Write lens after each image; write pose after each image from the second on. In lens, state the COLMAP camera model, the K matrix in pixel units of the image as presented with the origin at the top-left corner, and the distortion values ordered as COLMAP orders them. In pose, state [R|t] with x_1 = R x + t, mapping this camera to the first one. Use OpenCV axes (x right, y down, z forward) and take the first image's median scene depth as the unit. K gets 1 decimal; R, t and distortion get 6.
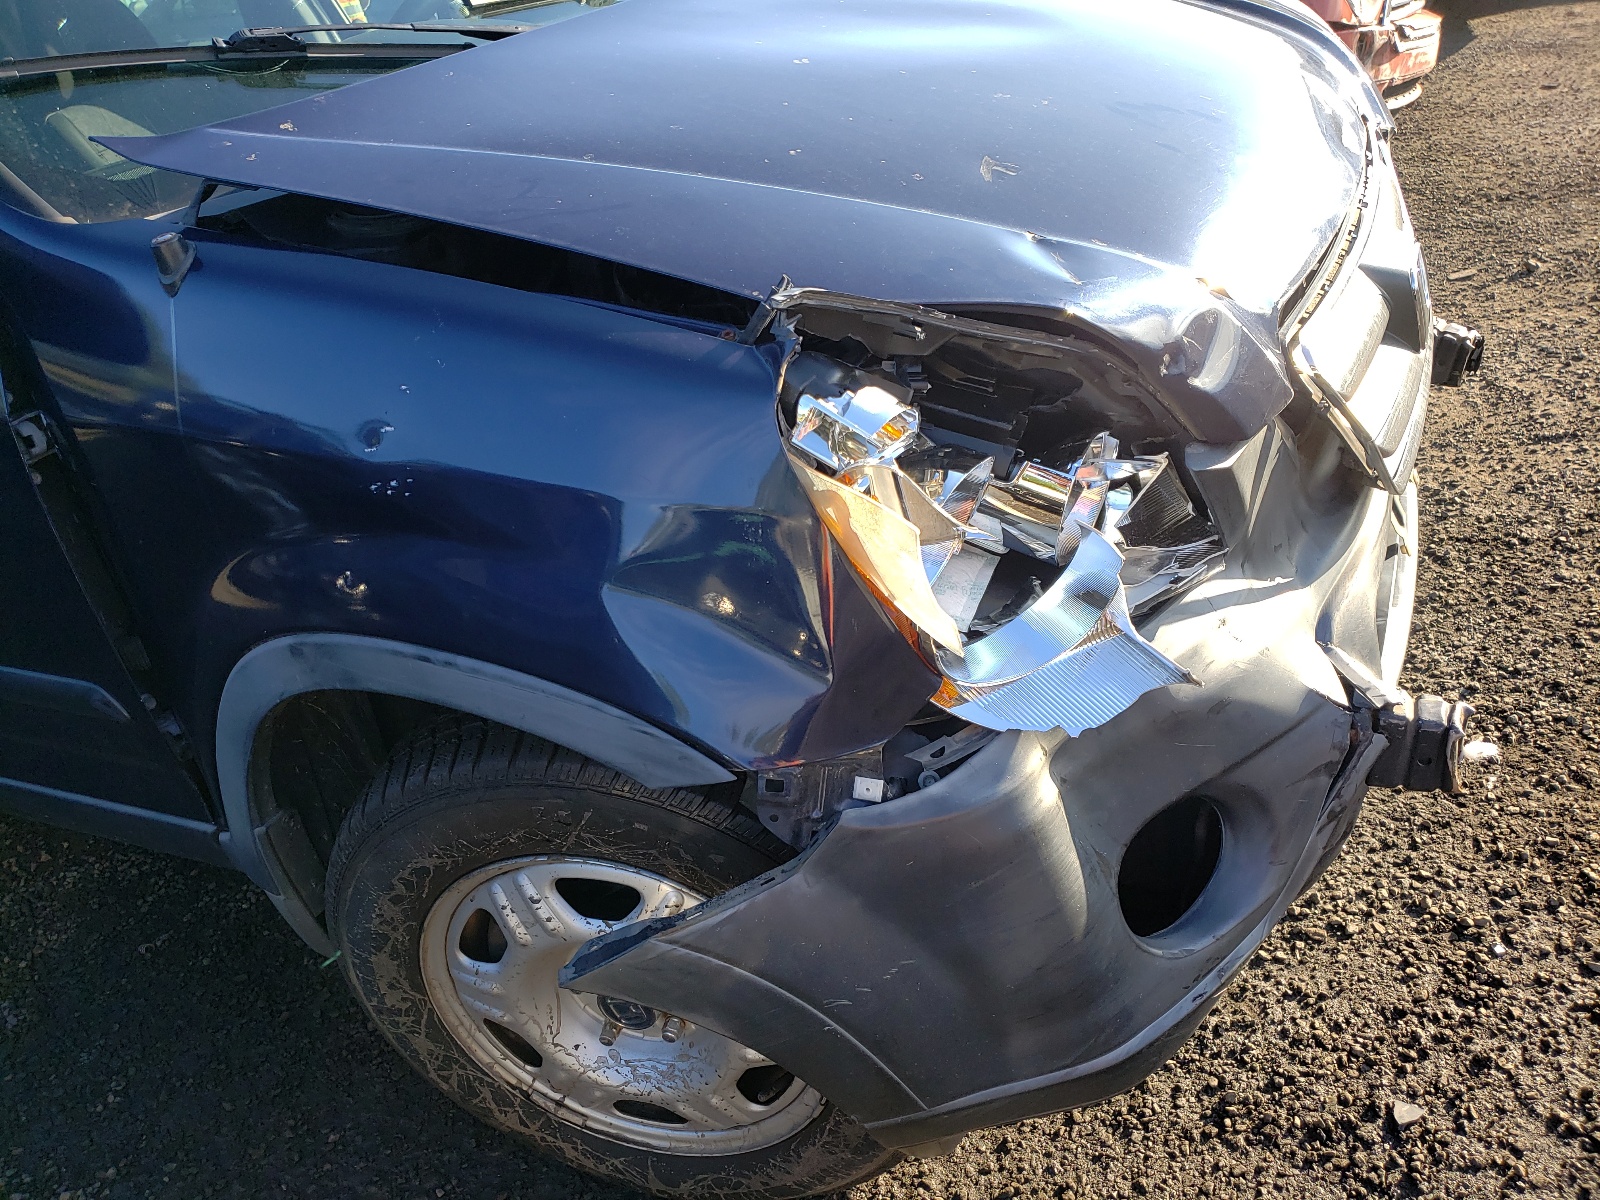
lens RADIAL K [[1237.6, 0, 800.0], [0, 1237.6, 600.0], [0, 0, 1]] dist [0.006709, 0.003264]
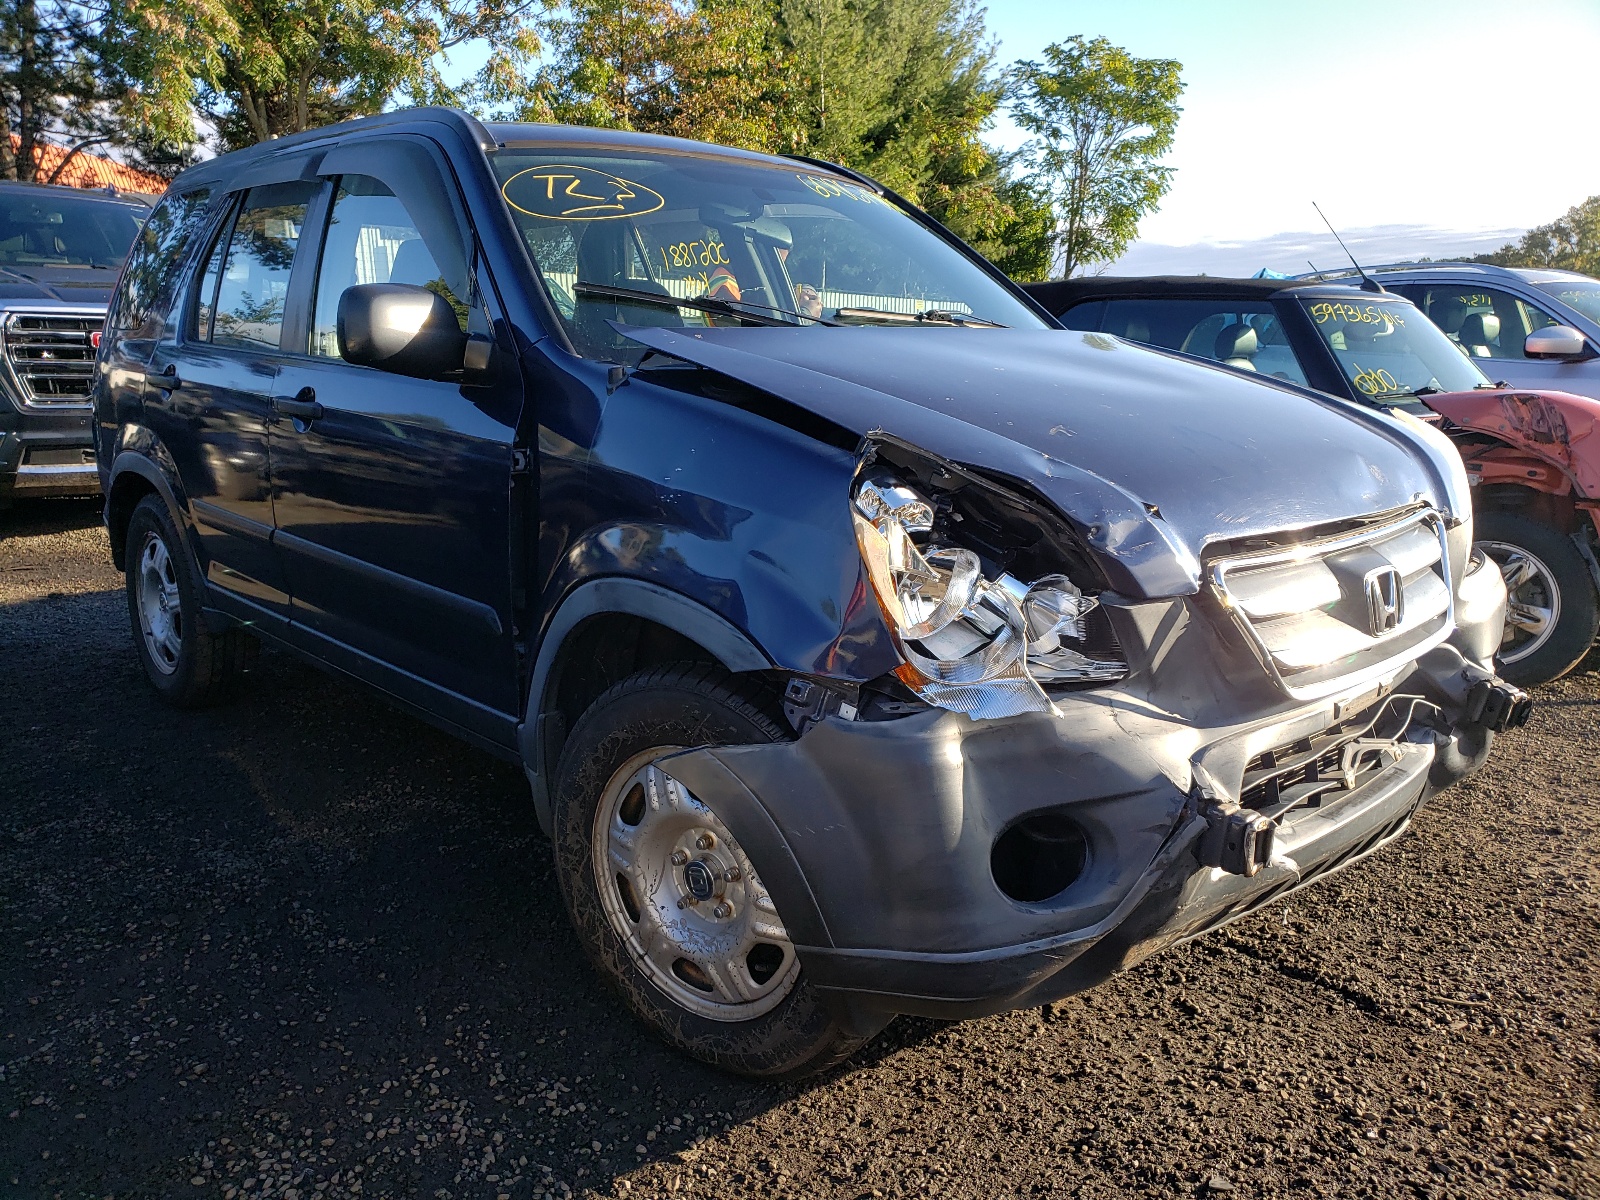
lens RADIAL K [[1289.7, 0, 800.0], [0, 1289.7, 600.0], [0, 0, 1]] dist [-0.006728, -0.007557]
pose [[0.910017, 0.242719, -0.336091, 0.391641], [-0.332157, 0.911982, -0.240748, 0.325376], [0.248075, 0.330719, 0.910540, -0.493082]]
